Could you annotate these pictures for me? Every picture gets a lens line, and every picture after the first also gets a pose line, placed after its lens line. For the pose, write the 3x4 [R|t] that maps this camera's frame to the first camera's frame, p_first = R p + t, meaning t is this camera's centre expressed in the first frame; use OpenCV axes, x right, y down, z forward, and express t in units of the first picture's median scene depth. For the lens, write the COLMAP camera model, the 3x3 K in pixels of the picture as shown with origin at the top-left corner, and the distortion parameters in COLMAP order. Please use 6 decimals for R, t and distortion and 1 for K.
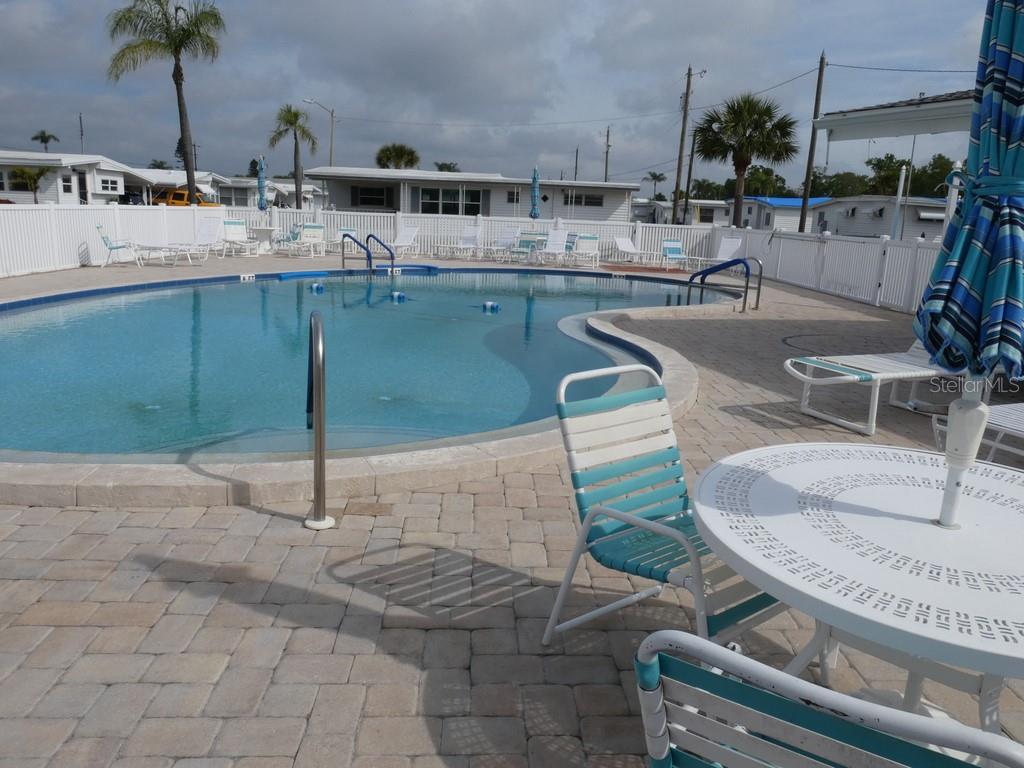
lens RADIAL K [[773.8, 0, 522.9], [0, 773.8, 367.3], [0, 0, 1]] dist [0.019259, -0.005195]
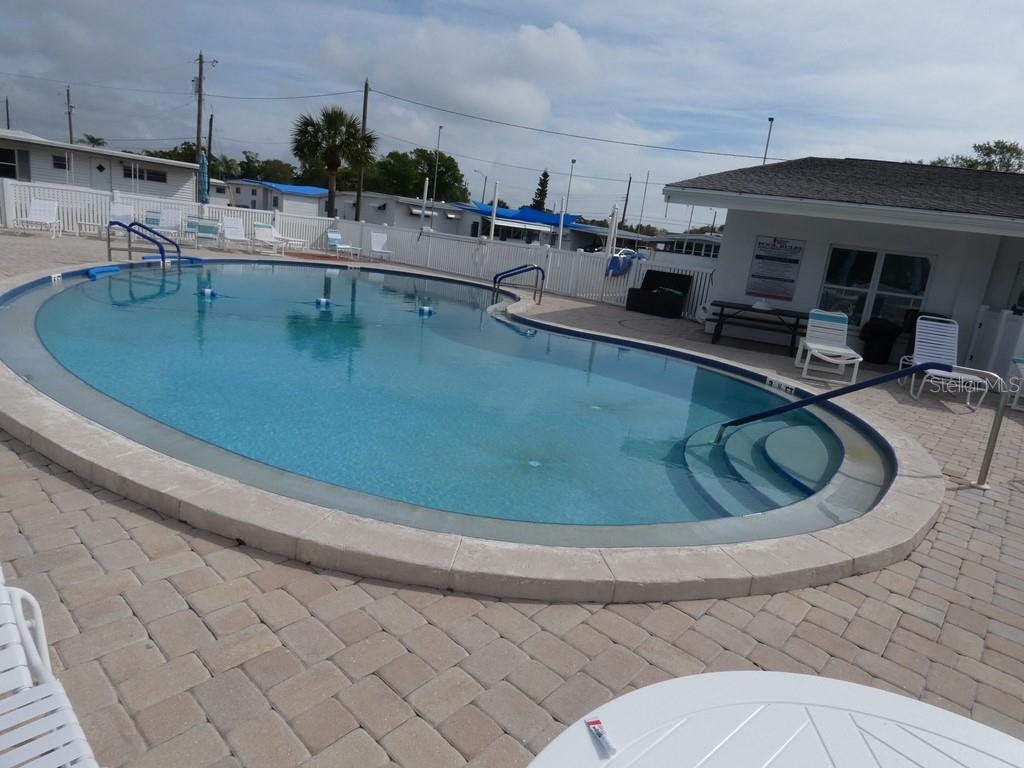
lens RADIAL K [[614.0, 0, 529.8], [0, 614.0, 376.3], [0, 0, 1]] dist [-0.004279, 0.007725]
pose [[0.692372, -0.122603, 0.711048, -0.875578], [0.053230, 0.991452, 0.119120, -0.120604], [-0.719575, -0.044627, 0.692980, 0.374683]]
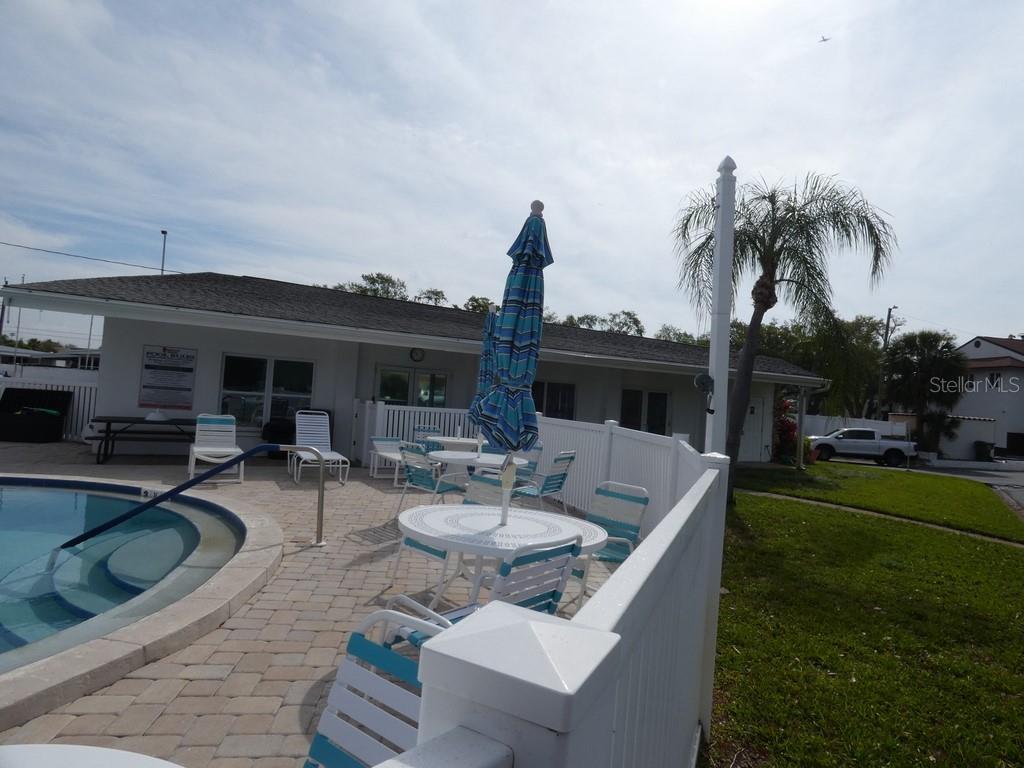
lens RADIAL K [[614.0, 0, 535.7], [0, 614.0, 385.4], [0, 0, 1]] dist [-0.004279, 0.007725]
pose [[-0.066940, -0.019188, 0.997572, -0.862685], [0.126023, 0.991645, 0.027530, -0.079049], [-0.989766, 0.127560, -0.063963, 0.212804]]
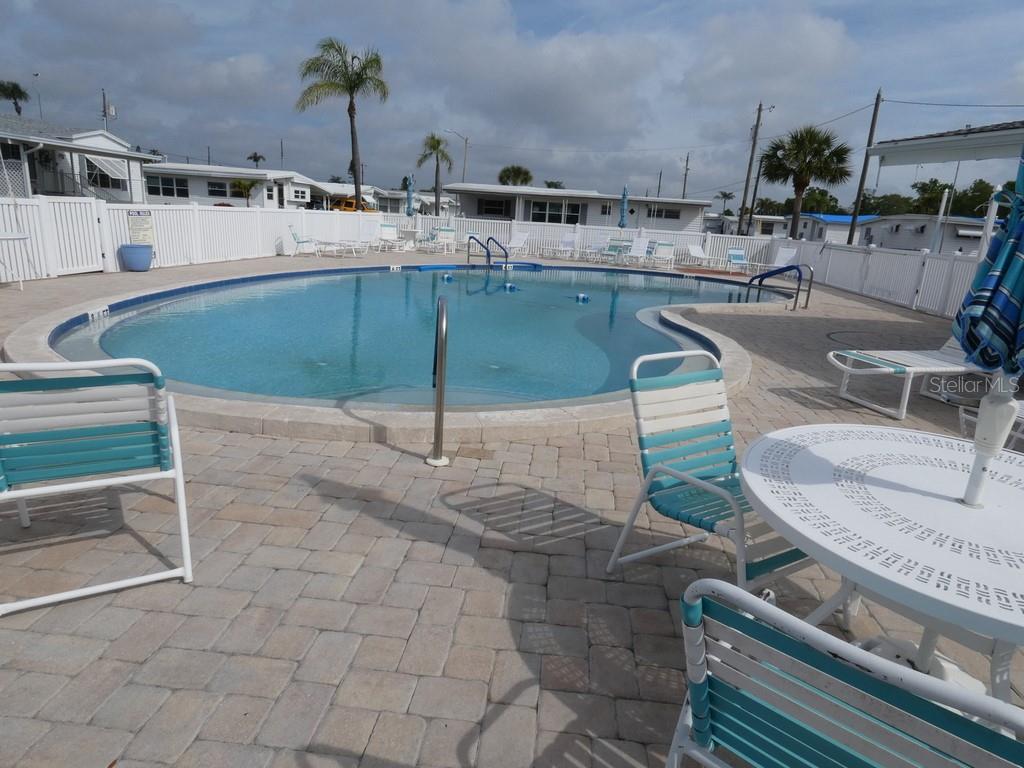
lens RADIAL K [[614.0, 0, 525.6], [0, 614.0, 374.2], [0, 0, 1]] dist [-0.004279, 0.007725]
pose [[0.990272, 0.054322, -0.128105, 0.002013], [-0.048381, 0.997624, 0.049043, 0.000444], [0.130465, -0.042368, 0.990547, 0.010125]]
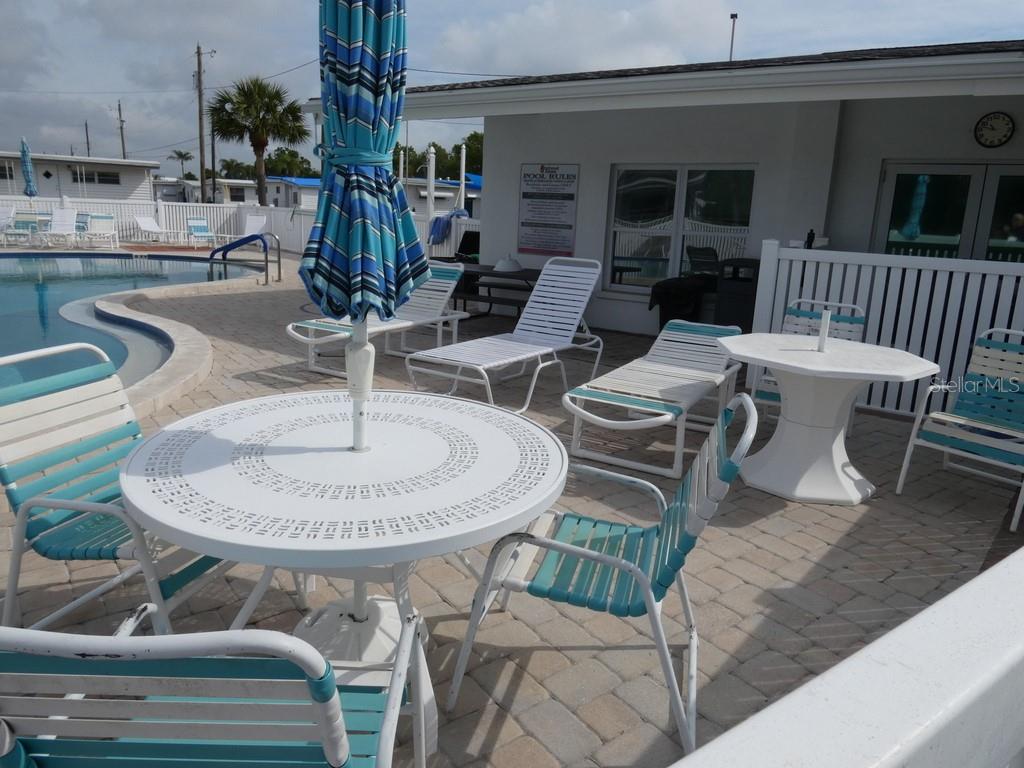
lens RADIAL K [[712.6, 0, 485.4], [0, 712.6, 369.1], [0, 0, 1]] dist [0.037227, 0.003507]
pose [[0.853997, -0.128487, 0.504164, 0.045698], [0.105715, 0.991665, 0.073658, 0.005825], [-0.509425, -0.009606, 0.860461, -0.007591]]
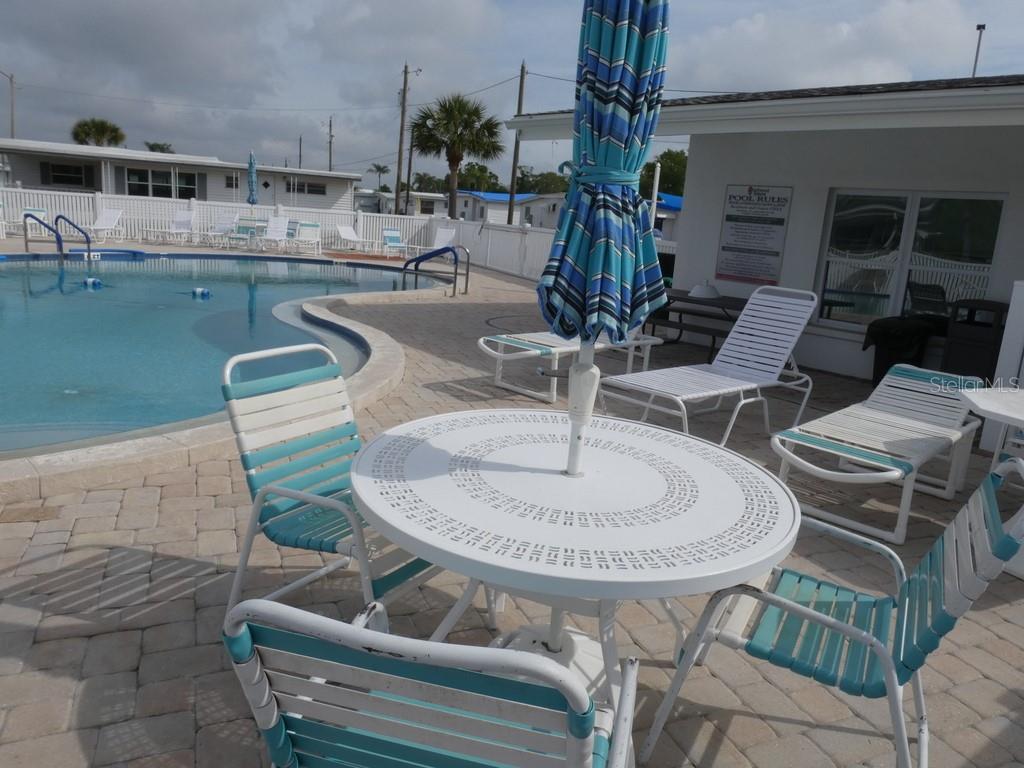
lens RADIAL K [[738.2, 0, 501.8], [0, 738.2, 370.8], [0, 0, 1]] dist [0.010648, 0.014984]
pose [[0.947820, -0.040700, 0.316197, 0.028011], [0.032568, 0.998990, 0.030963, 0.003681], [-0.317138, -0.019049, 0.948188, 0.001521]]
